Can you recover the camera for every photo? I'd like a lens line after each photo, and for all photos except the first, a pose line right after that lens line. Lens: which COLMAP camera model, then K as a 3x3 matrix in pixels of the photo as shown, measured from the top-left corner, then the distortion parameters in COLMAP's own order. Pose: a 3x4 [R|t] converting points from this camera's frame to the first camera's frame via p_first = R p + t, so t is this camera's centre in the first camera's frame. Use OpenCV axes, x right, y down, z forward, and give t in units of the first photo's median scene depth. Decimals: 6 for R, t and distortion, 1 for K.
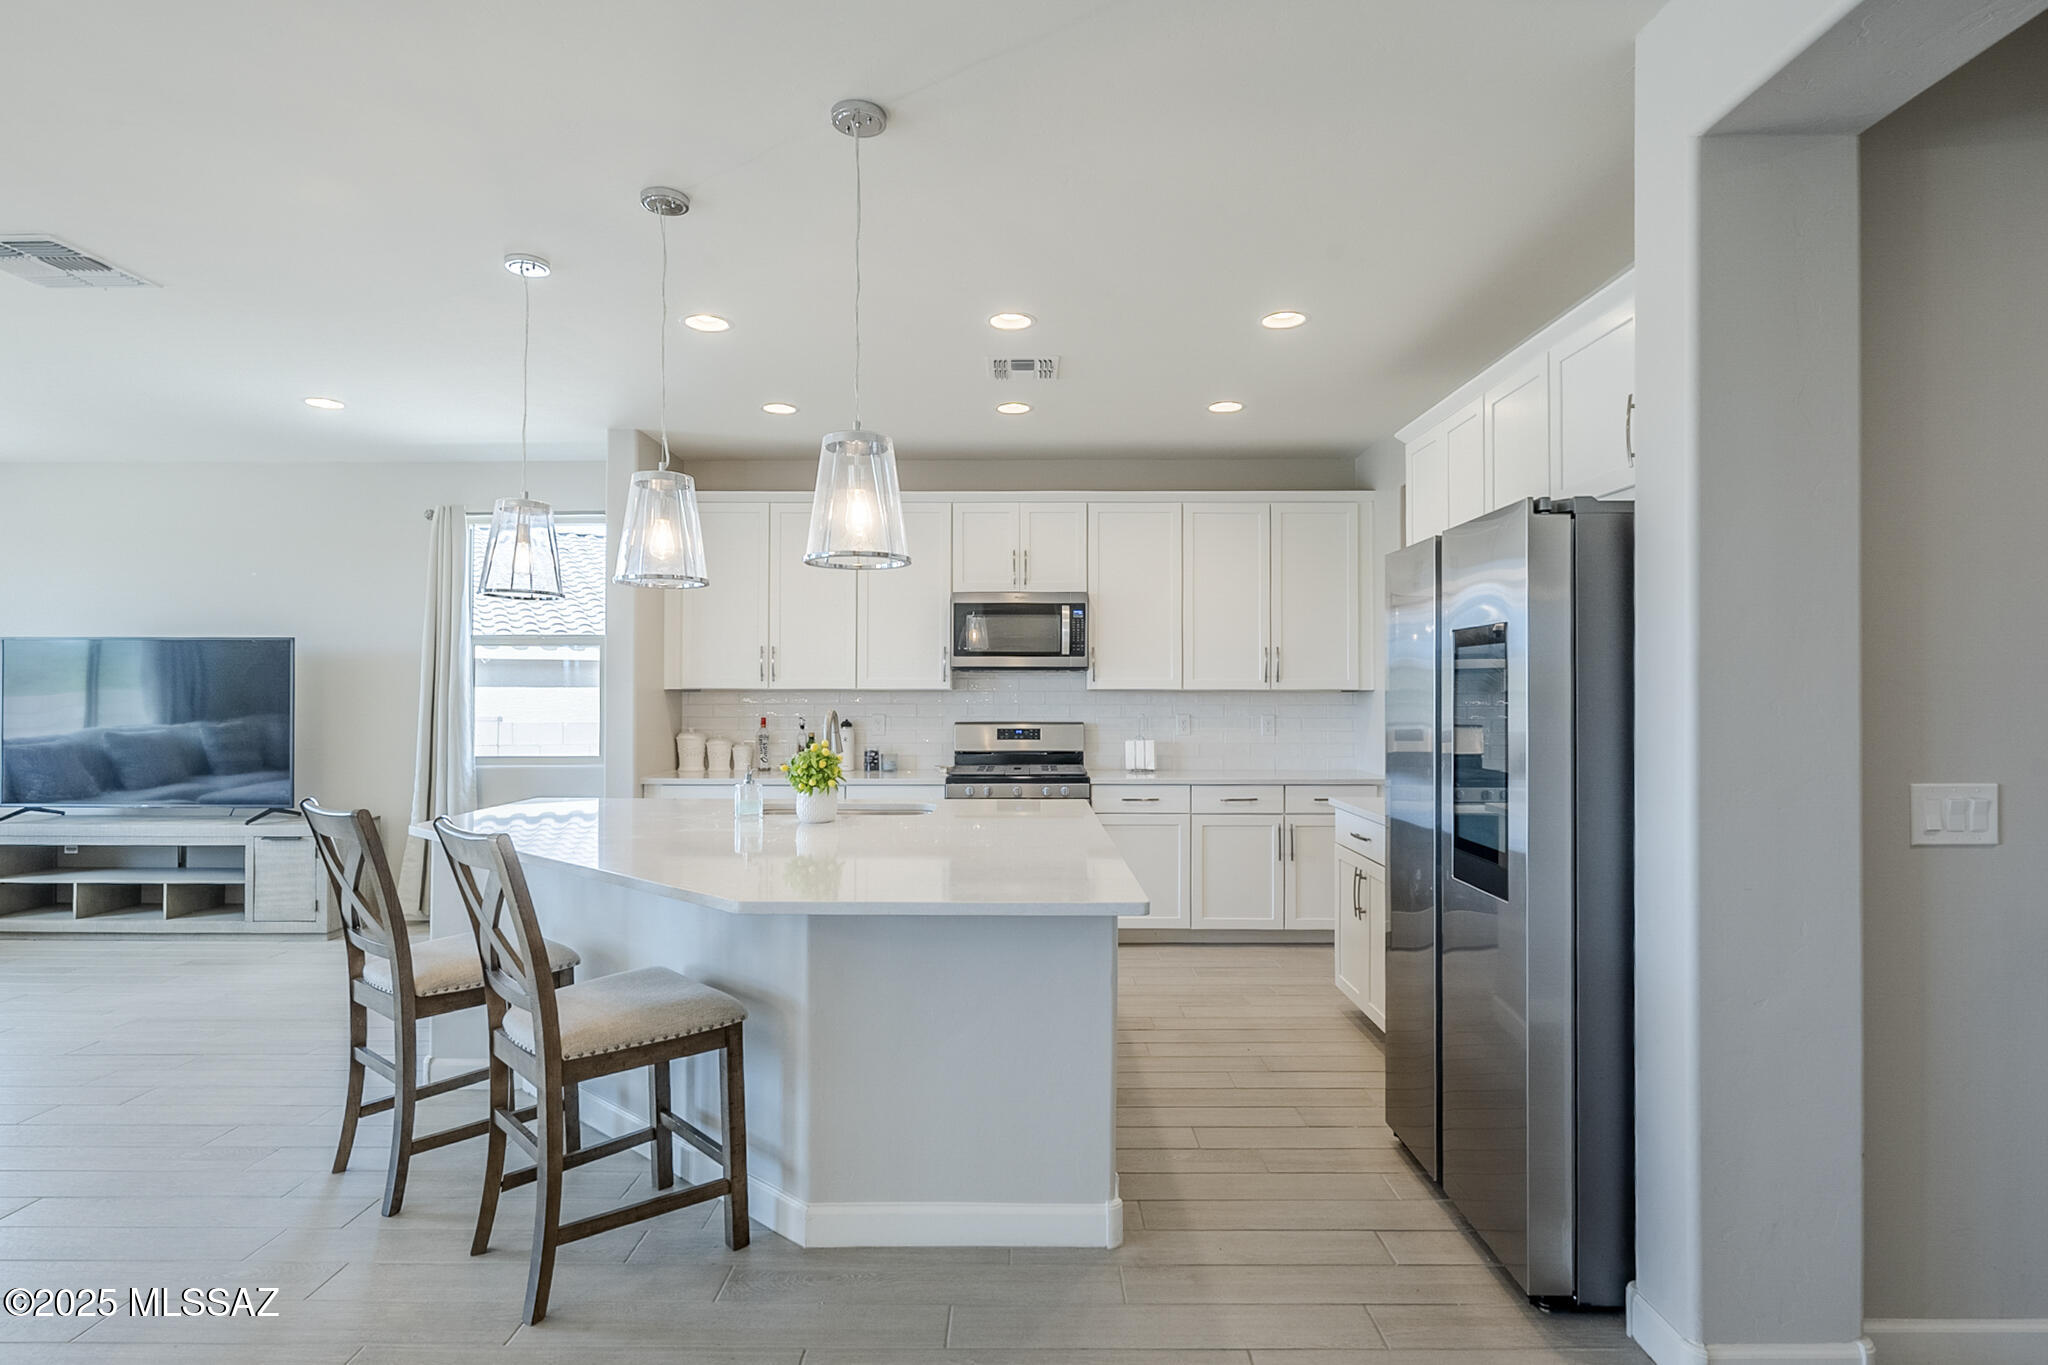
lens RADIAL K [[1031.7, 0, 1024.0], [0, 1031.7, 682.5], [0, 0, 1]] dist [0.001056, 0.000223]
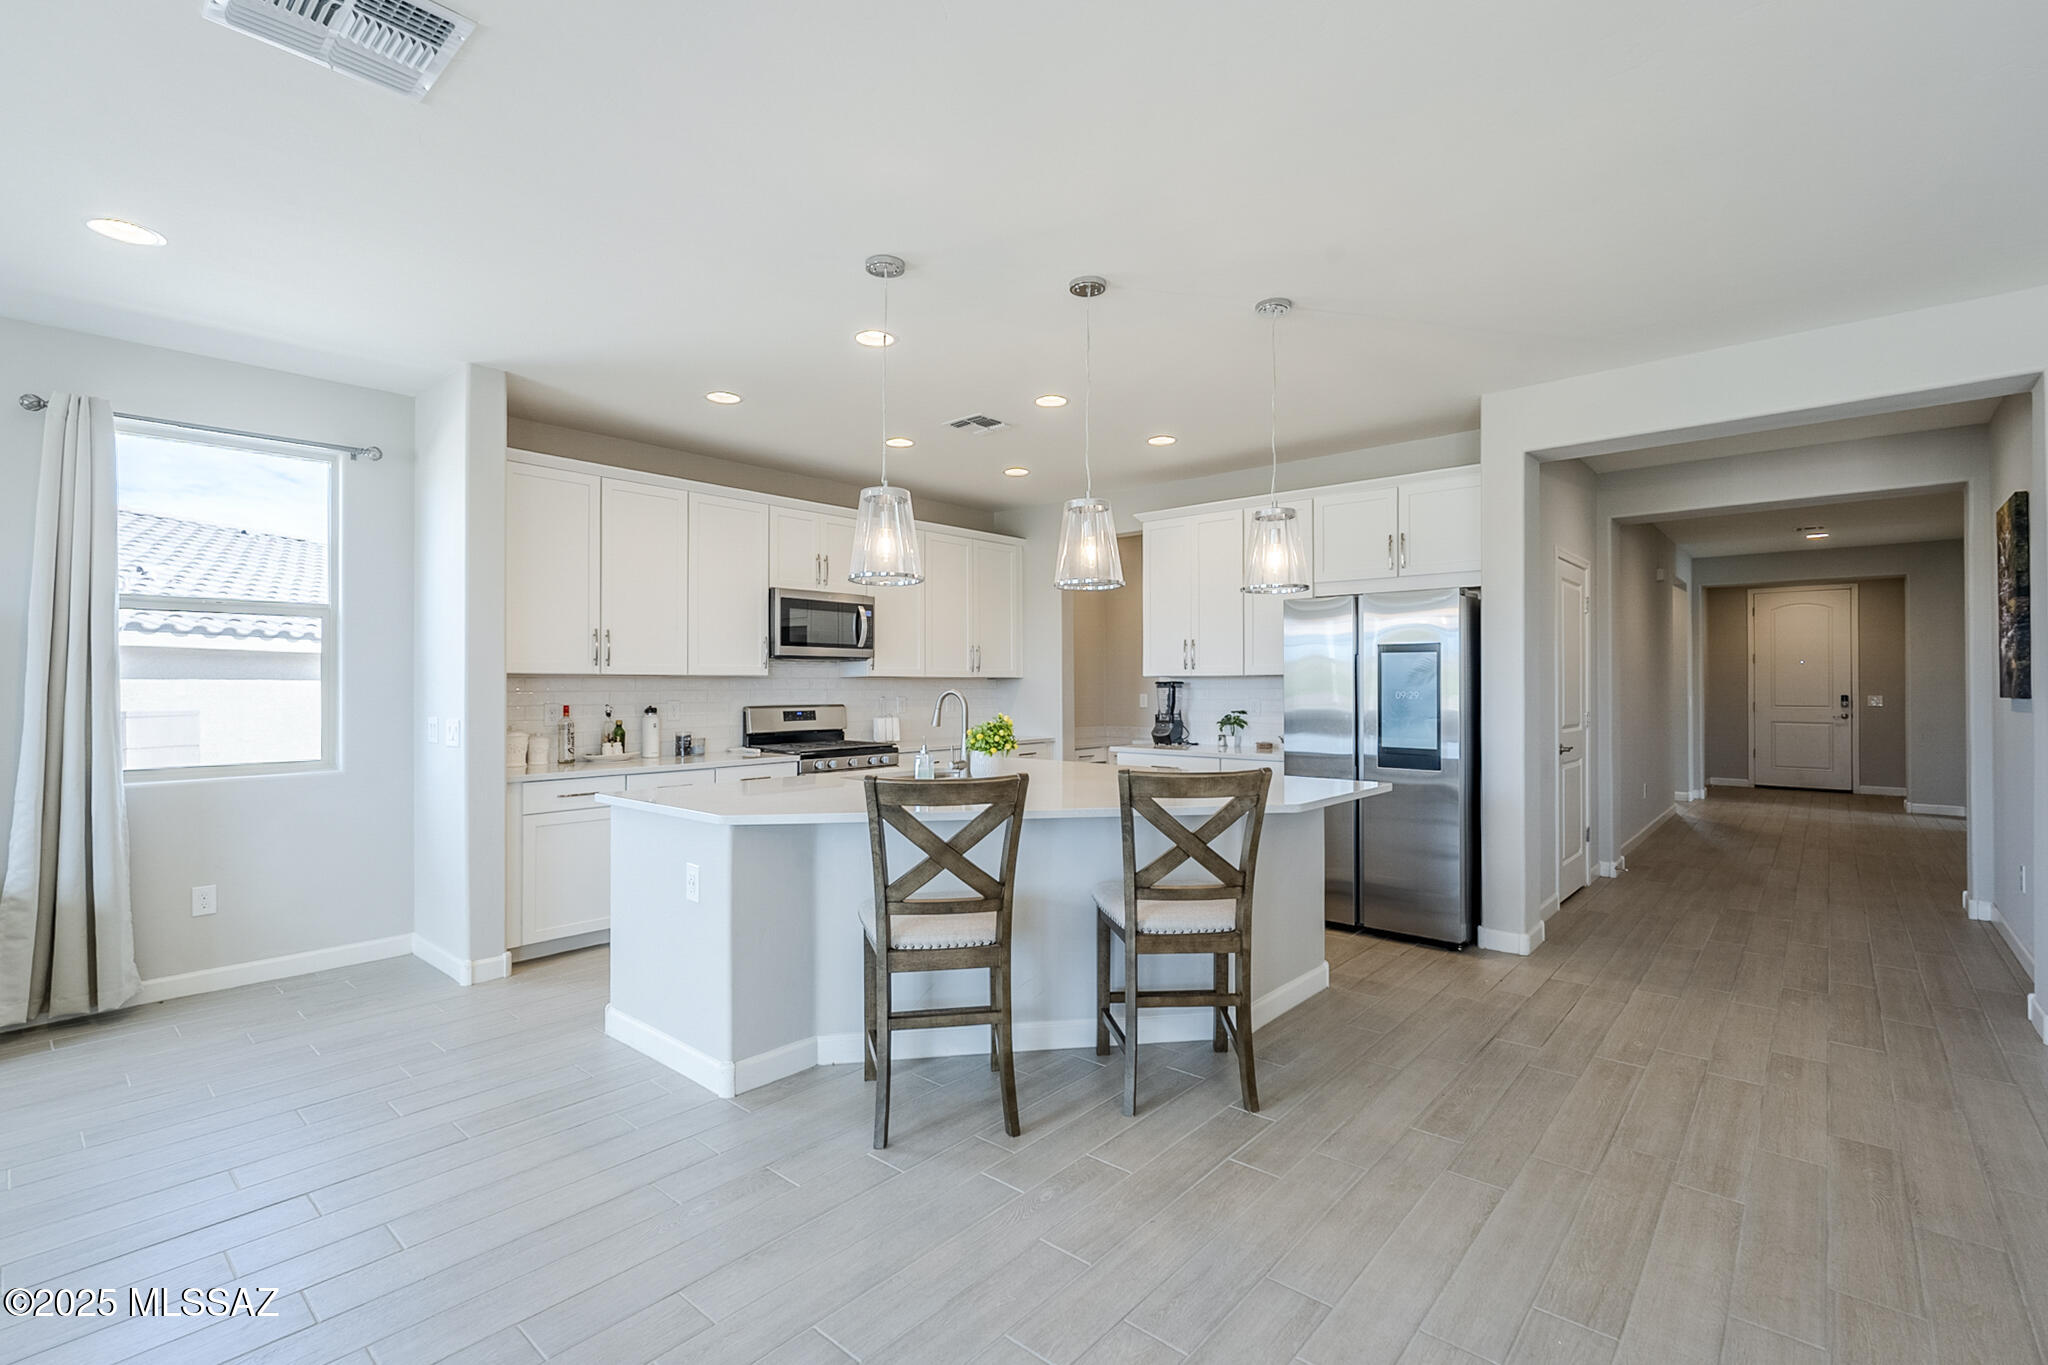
lens RADIAL K [[921.3, 0, 1026.6], [0, 921.3, 677.6], [0, 0, 1]] dist [0.001162, -0.000020]
pose [[0.655184, 0.003358, 0.755462, -0.627495], [-0.003156, 0.999994, -0.001708, 0.009435], [-0.755463, -0.001265, 0.655190, 0.154395]]
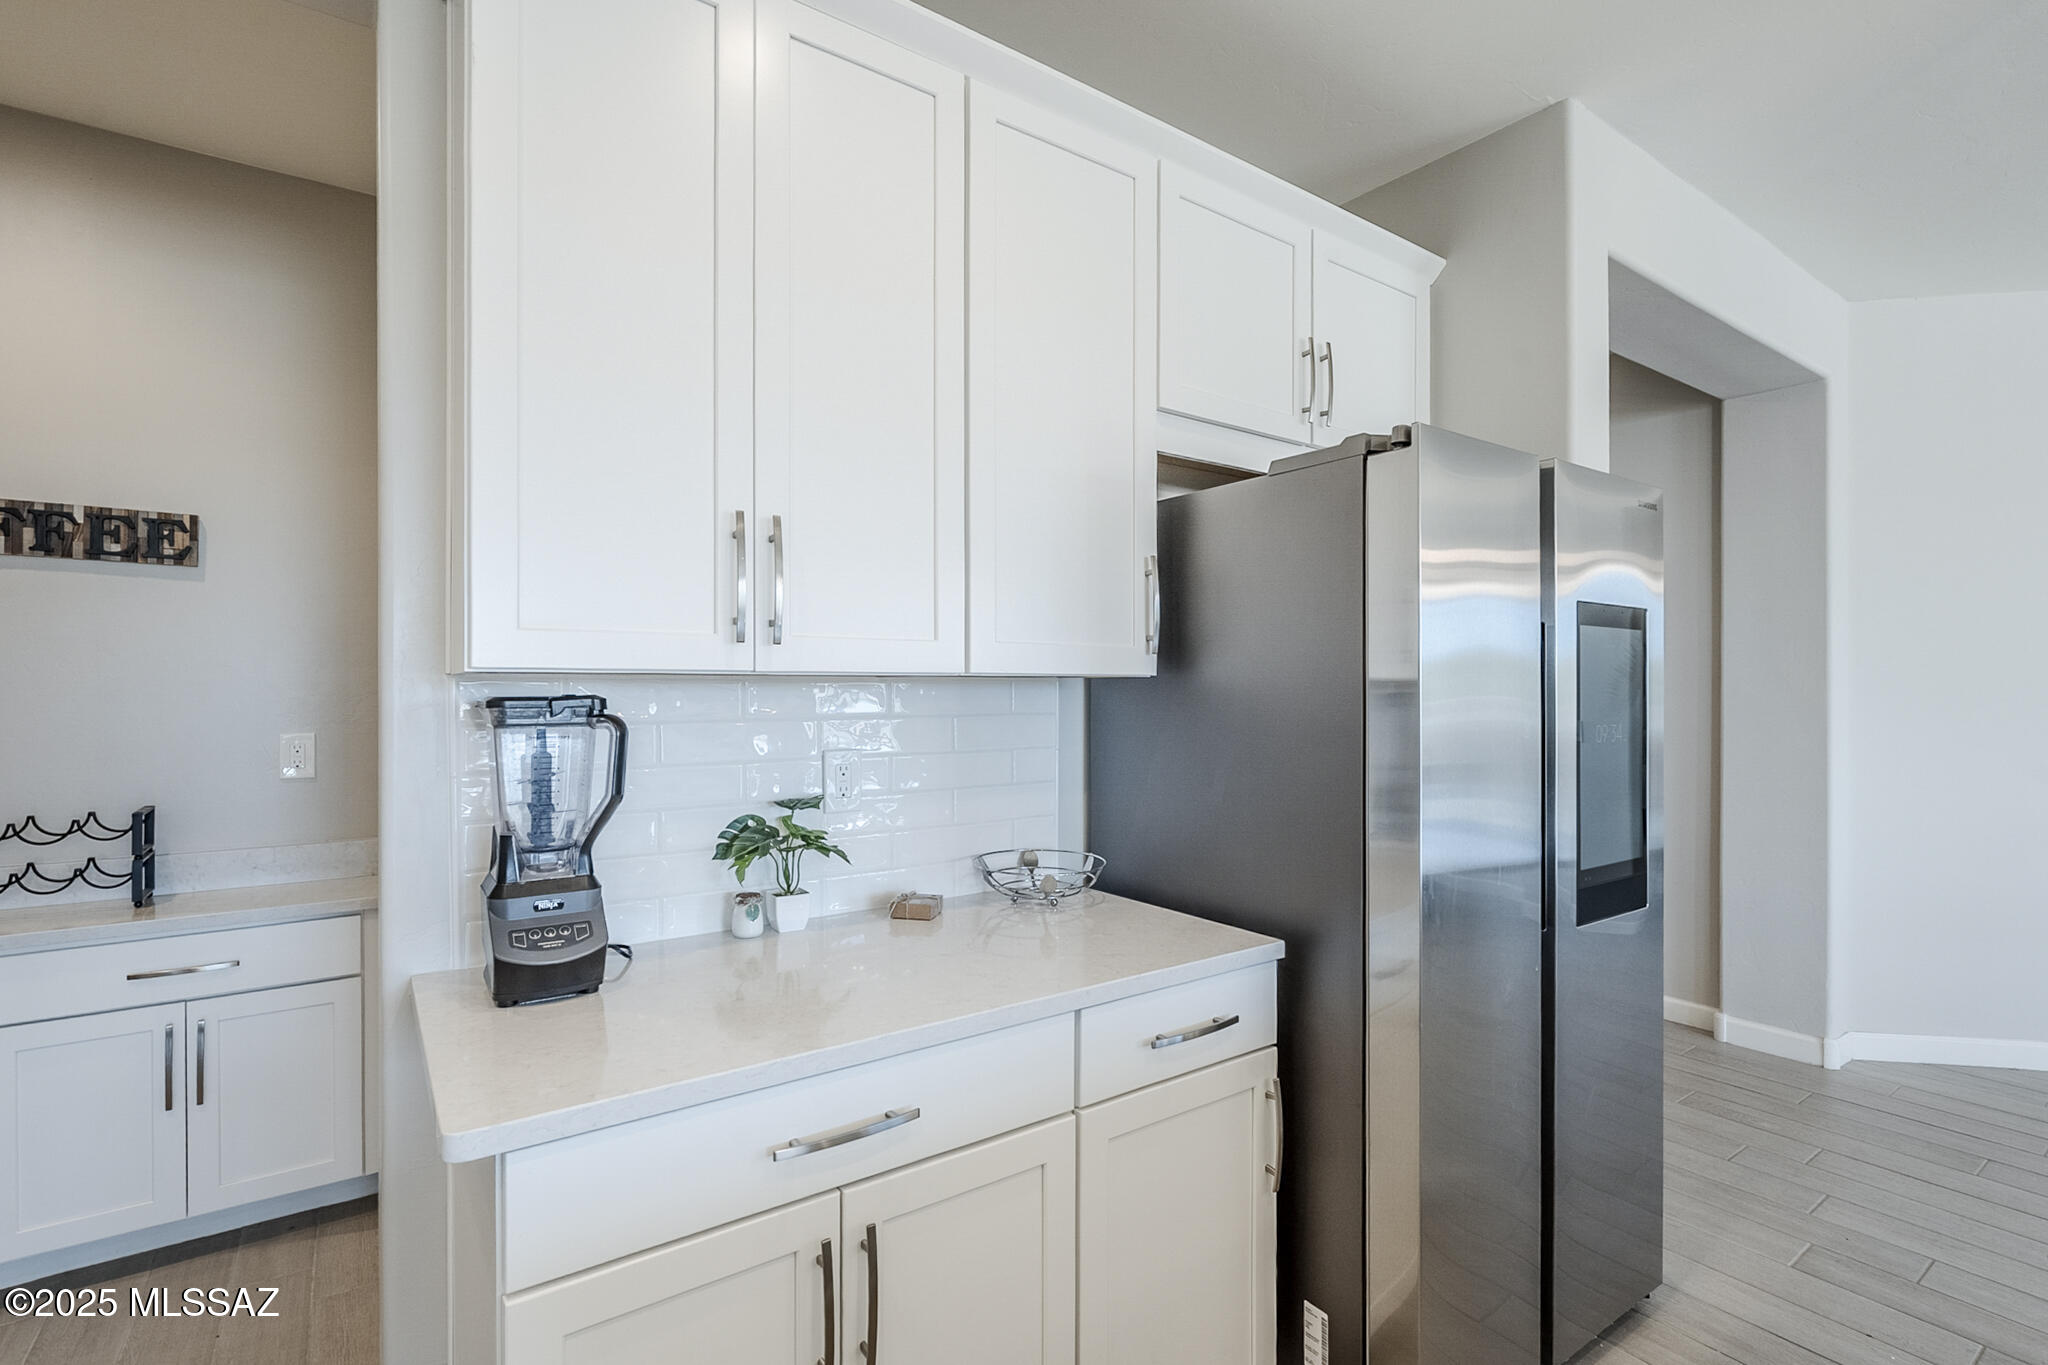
lens RADIAL K [[947.7, 0, 1016.8], [0, 947.7, 690.9], [0, 0, 1]] dist [-0.002897, -0.000511]
pose [[-0.580313, -0.003677, 0.814385, 0.038993], [-0.007630, 0.999970, -0.000922, 0.009283], [-0.814358, -0.006749, -0.580324, 0.784234]]
